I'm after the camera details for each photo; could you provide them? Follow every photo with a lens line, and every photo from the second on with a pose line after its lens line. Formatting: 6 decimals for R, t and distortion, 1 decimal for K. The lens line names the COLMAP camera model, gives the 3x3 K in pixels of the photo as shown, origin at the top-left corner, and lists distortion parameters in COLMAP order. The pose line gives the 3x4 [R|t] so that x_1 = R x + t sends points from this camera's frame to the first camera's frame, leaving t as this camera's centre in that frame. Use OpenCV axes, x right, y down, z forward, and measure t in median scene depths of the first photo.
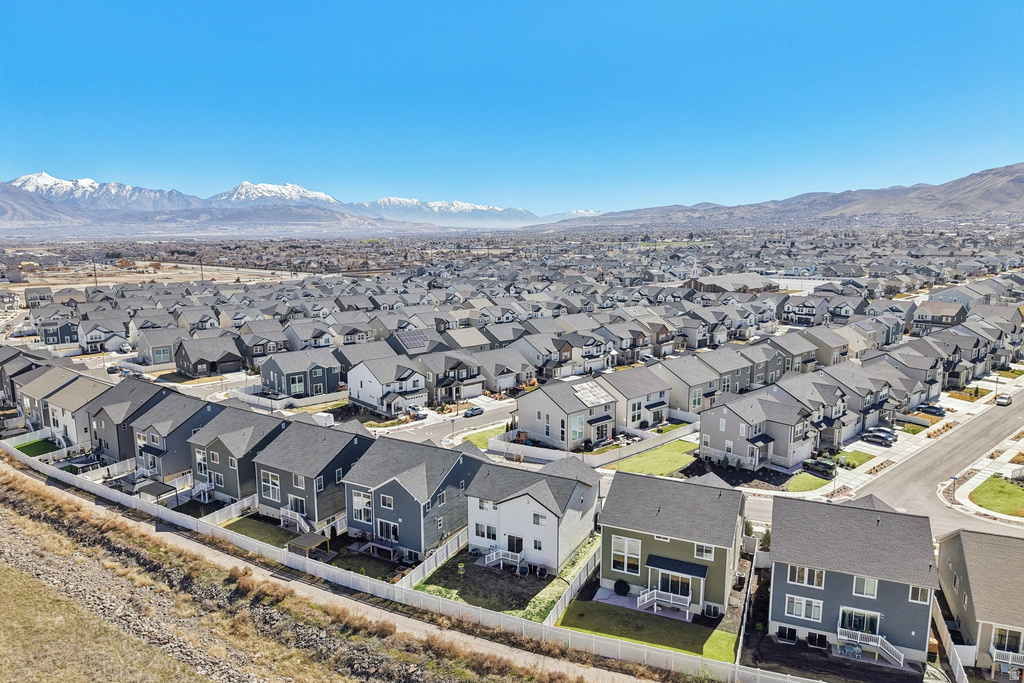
lens RADIAL K [[688.8, 0, 509.3], [0, 688.8, 341.5], [0, 0, 1]] dist [0.056127, -0.062291]
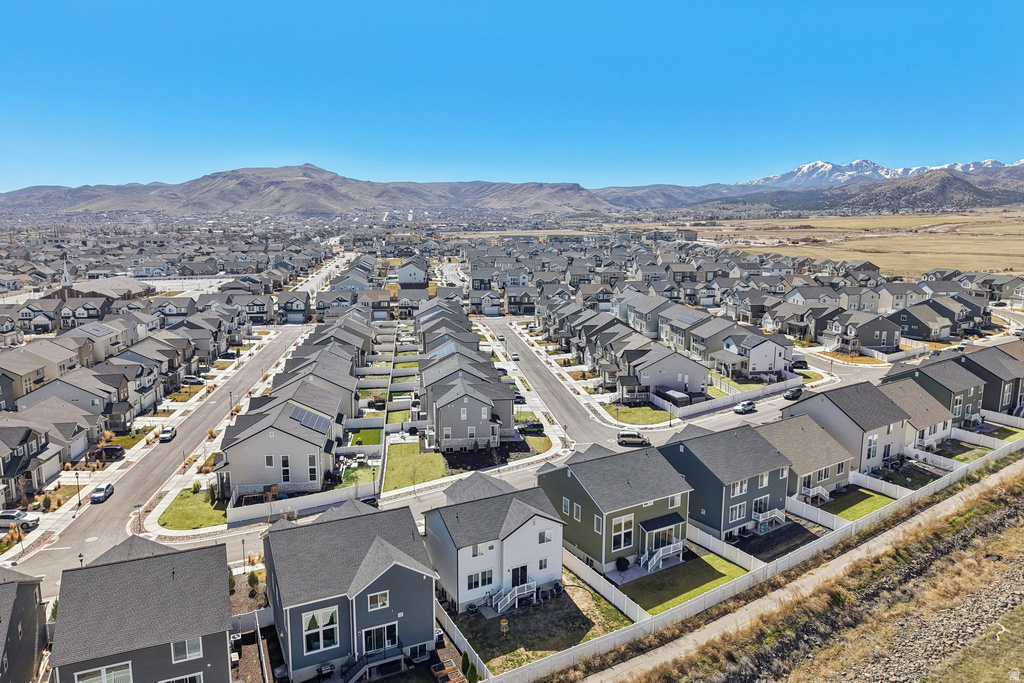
lens RADIAL K [[688.4, 0, 516.0], [0, 688.4, 347.0], [0, 0, 1]] dist [0.055380, -0.065695]
pose [[0.548674, -0.145348, 0.823305, -0.444810], [0.135585, 0.987205, 0.083925, -0.052714], [-0.824969, 0.065580, 0.561360, 0.295154]]
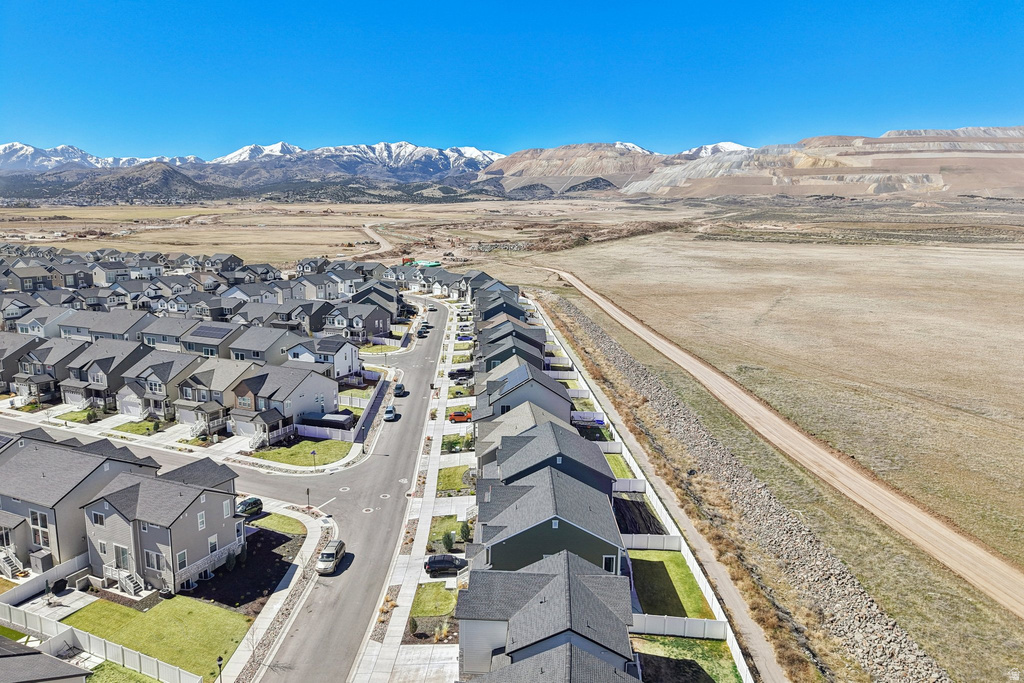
lens RADIAL K [[688.4, 0, 516.0], [0, 688.4, 347.0], [0, 0, 1]] dist [0.055380, -0.065695]
pose [[-0.414754, -0.169640, 0.893981, -0.354046], [0.141757, 0.958427, 0.247636, -0.149119], [-0.898824, 0.229436, -0.373464, 0.826435]]
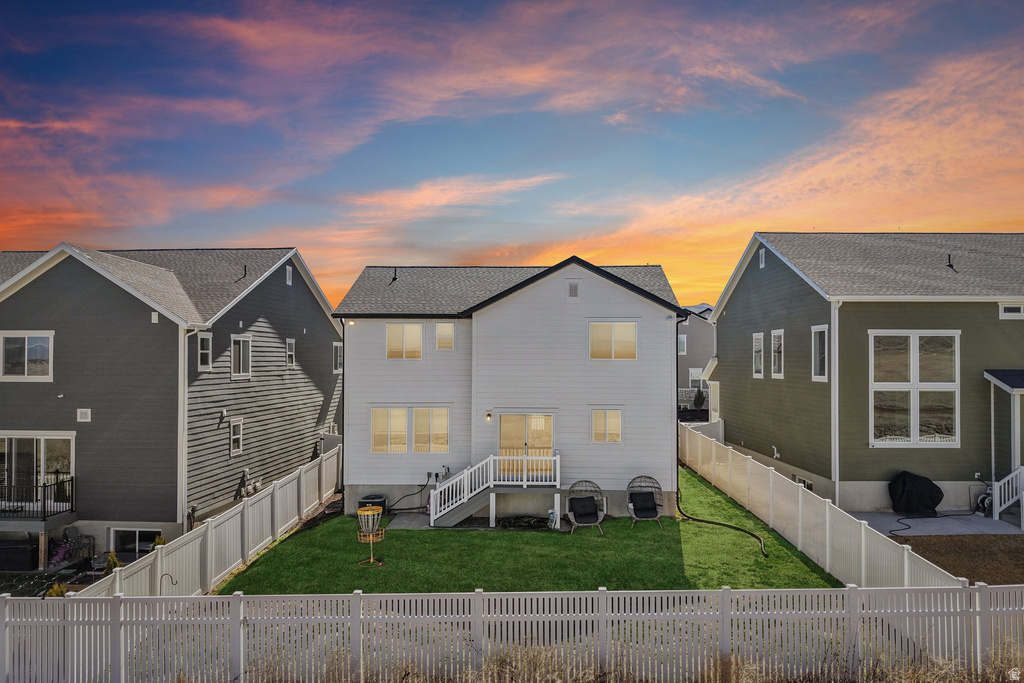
lens RADIAL K [[688.4, 0, 516.0], [0, 688.4, 347.0], [0, 0, 1]] dist [0.055380, -0.065695]
pose [[0.902068, 0.009137, 0.431497, -0.081447], [0.071657, 0.982729, -0.170613, 0.191481], [-0.425604, 0.184824, 0.885834, 0.453762]]
